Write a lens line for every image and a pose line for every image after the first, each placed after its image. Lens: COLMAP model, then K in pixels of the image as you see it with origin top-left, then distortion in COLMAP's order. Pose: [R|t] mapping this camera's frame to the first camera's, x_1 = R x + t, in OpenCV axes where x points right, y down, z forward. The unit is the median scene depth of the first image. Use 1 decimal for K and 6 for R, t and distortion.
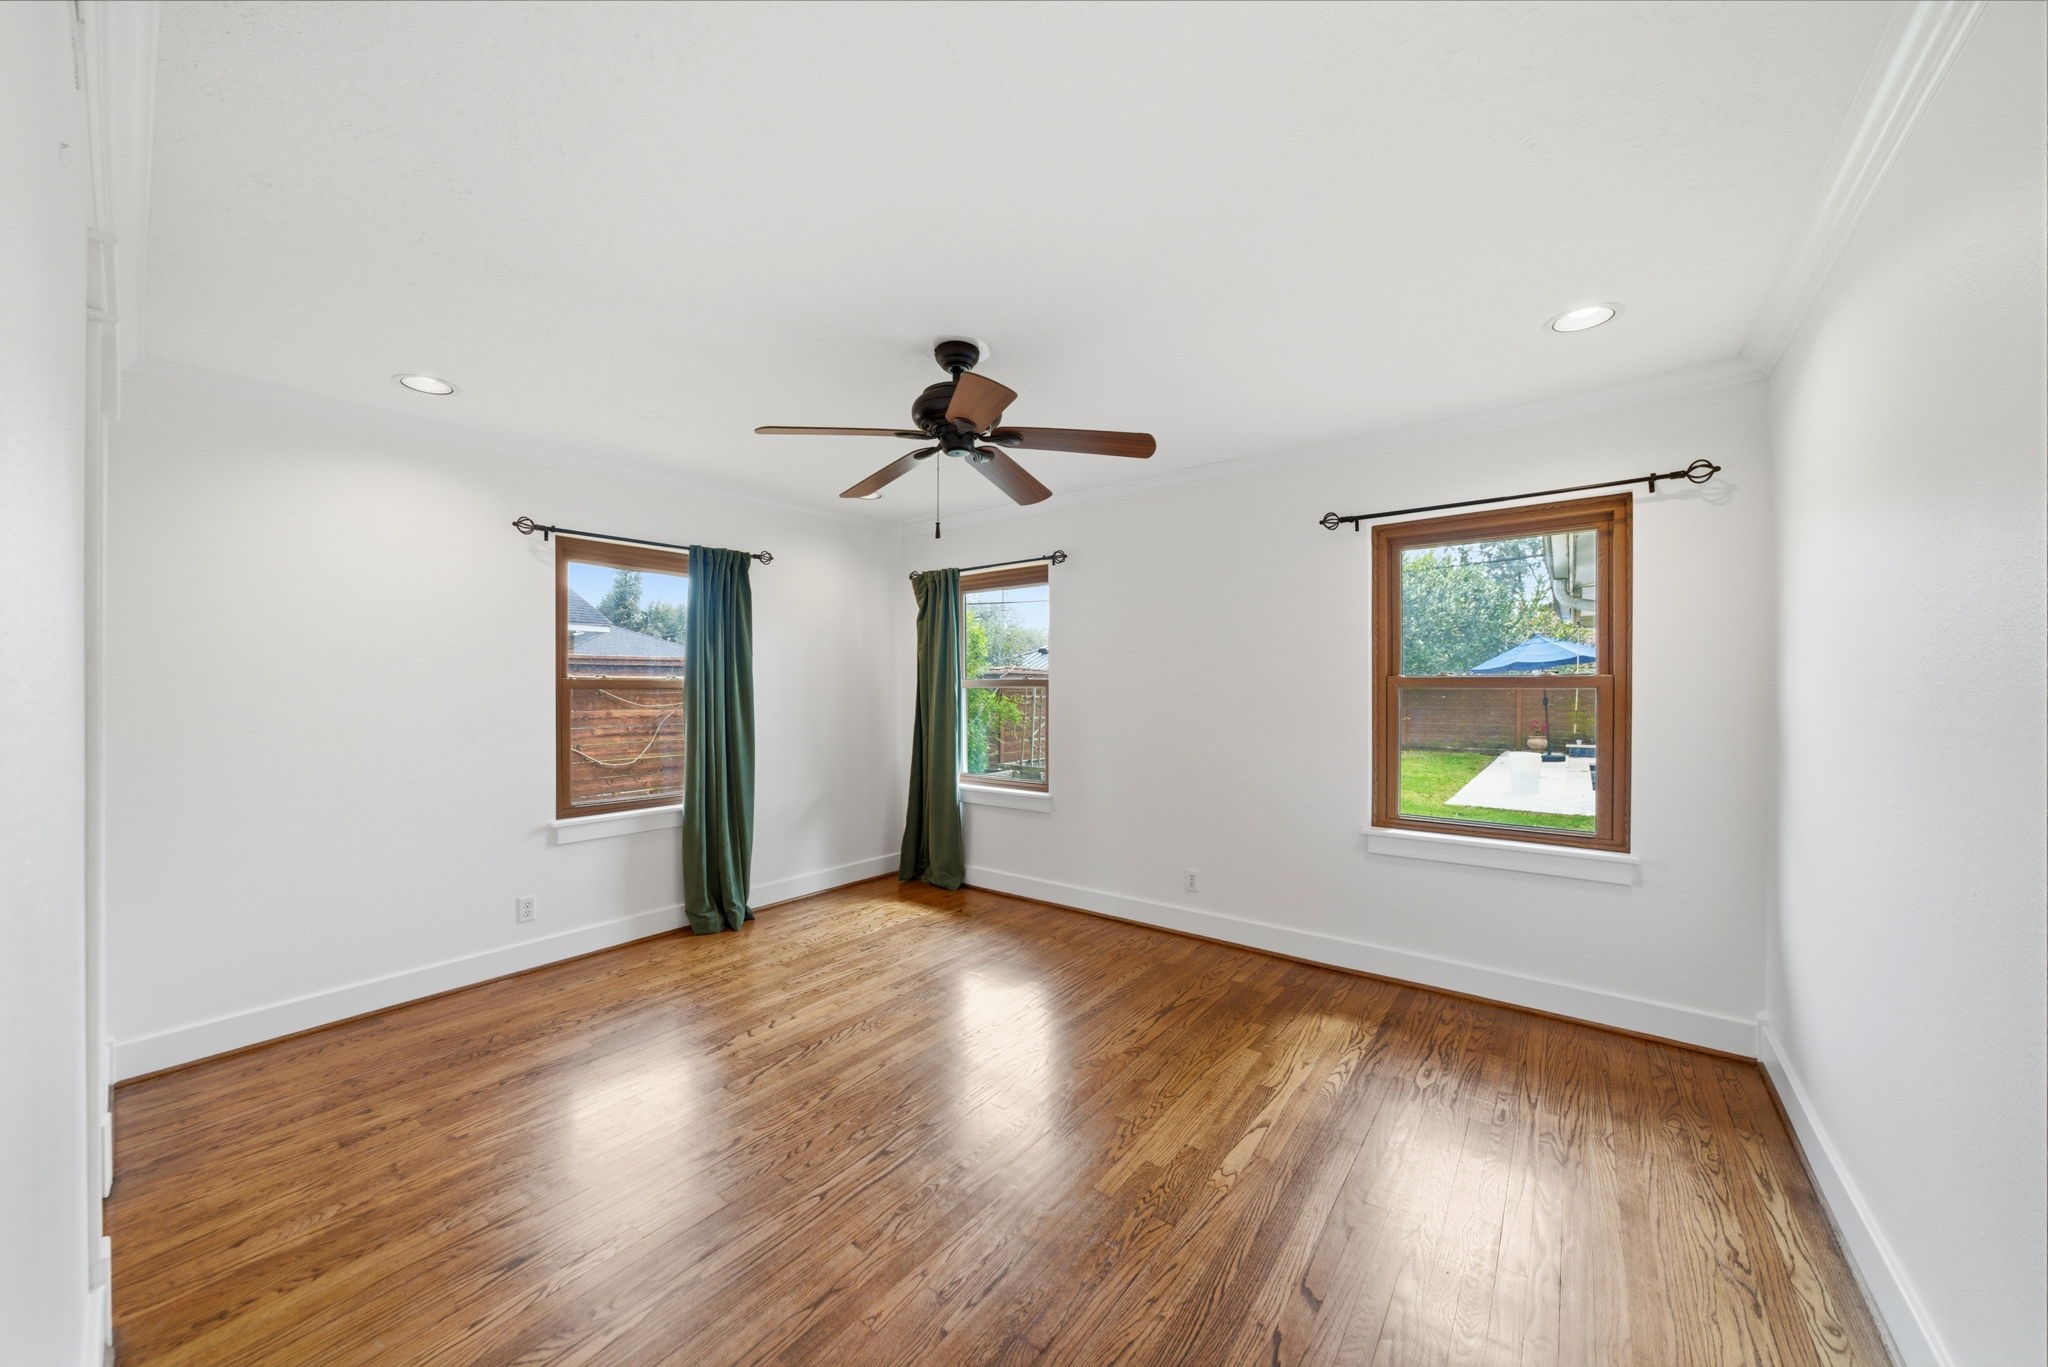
lens RADIAL K [[705.2, 0, 1027.0], [0, 705.2, 689.2], [0, 0, 1]] dist [0.000658, 0.000175]
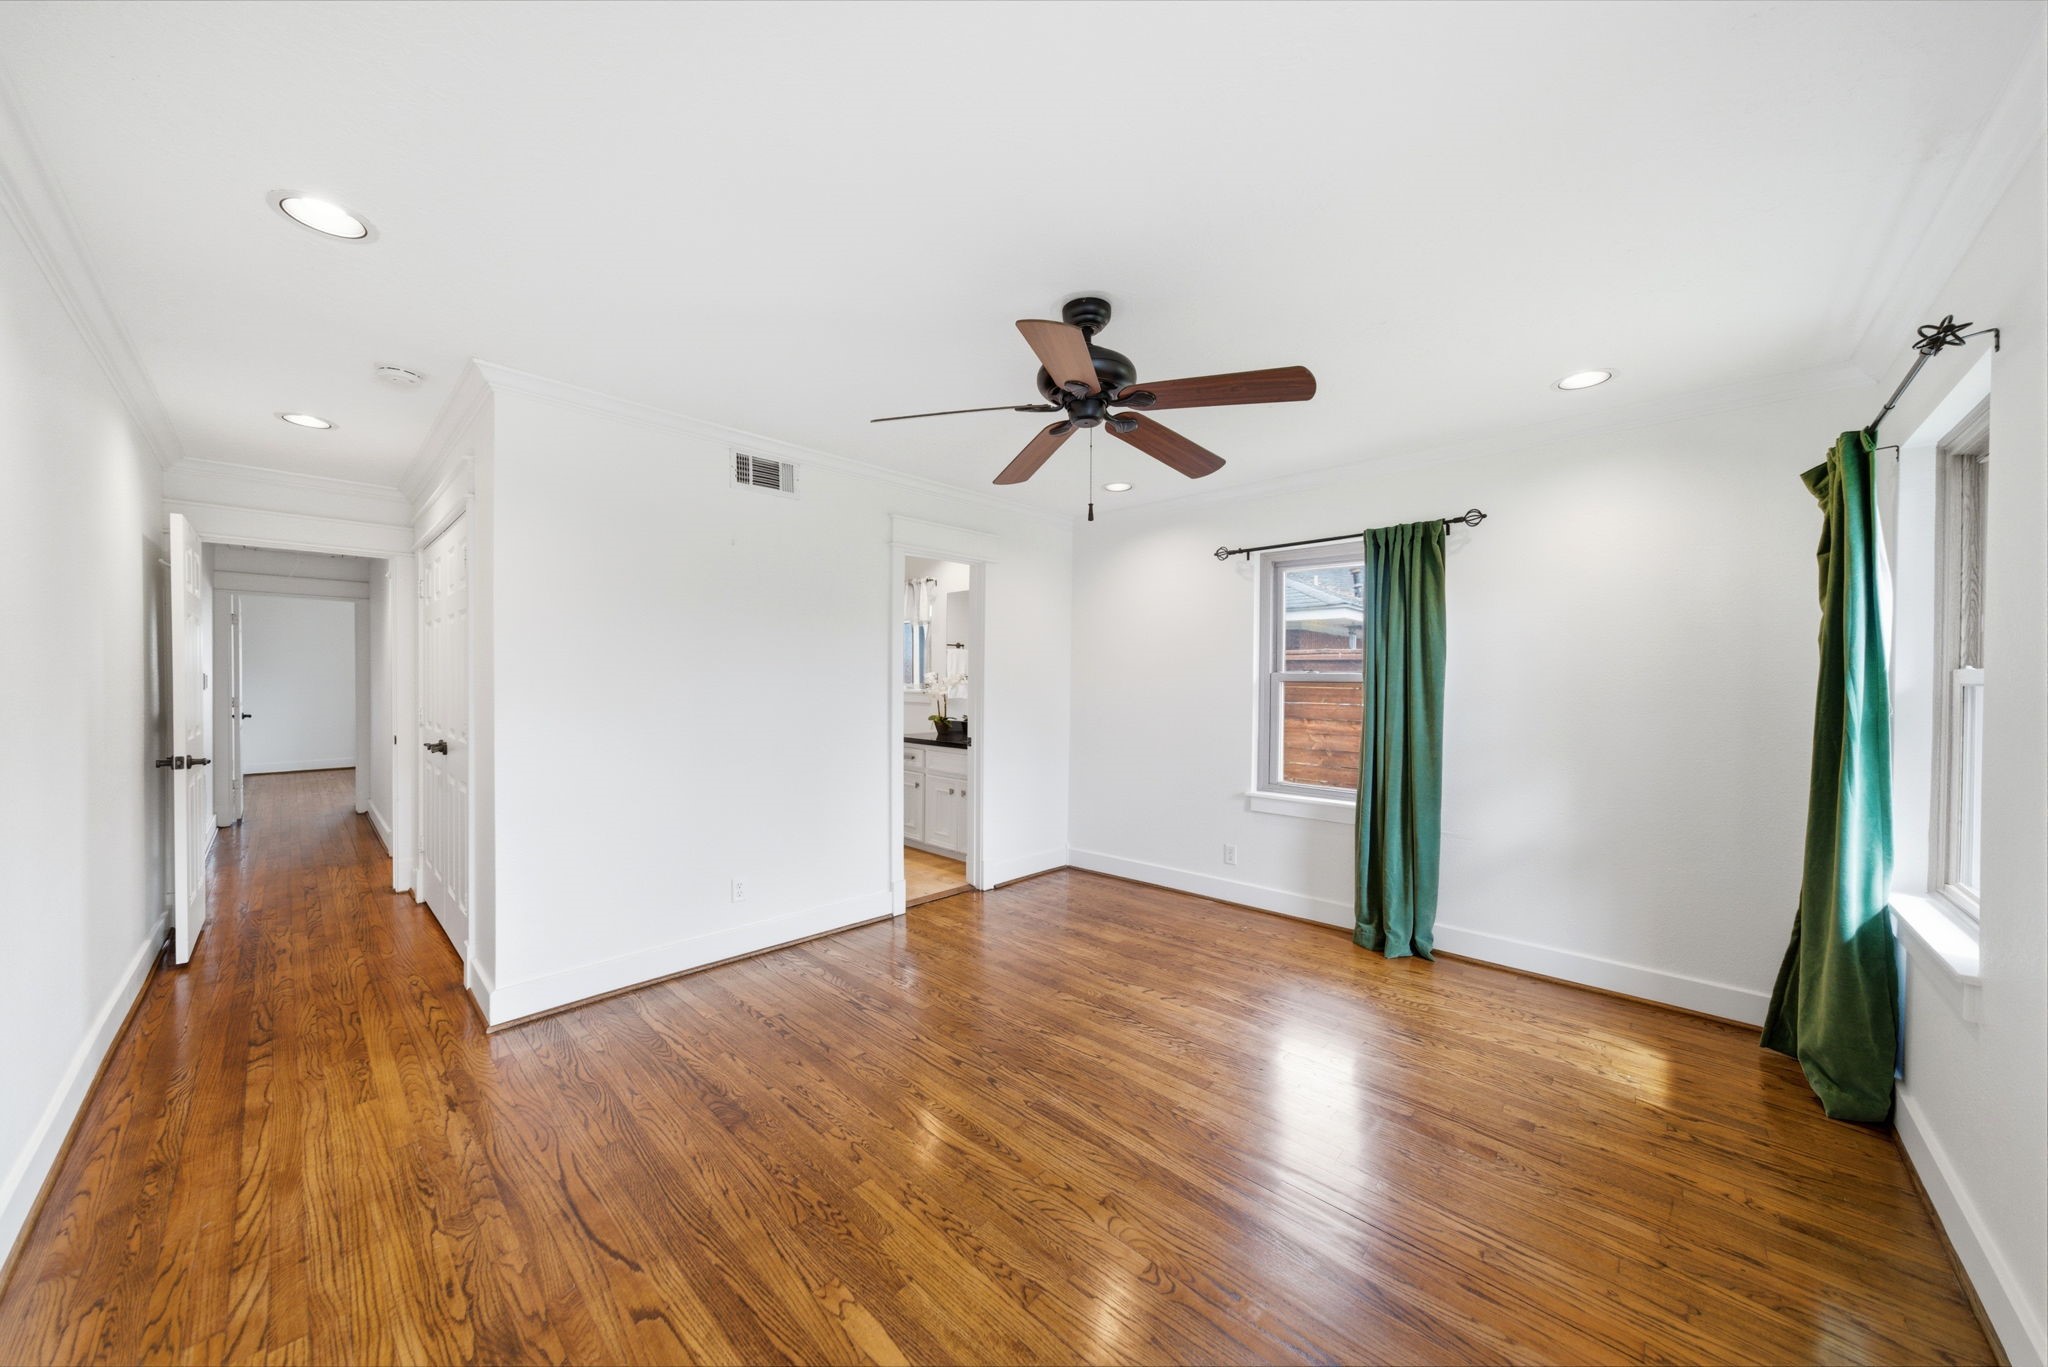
lens RADIAL K [[705.2, 0, 1027.0], [0, 705.2, 689.2], [0, 0, 1]] dist [0.000658, 0.000175]
pose [[-0.095974, 0.006571, -0.995362, 0.750197], [-0.002427, 0.999974, 0.006836, -0.000176], [0.995381, 0.003072, -0.095956, 0.923283]]
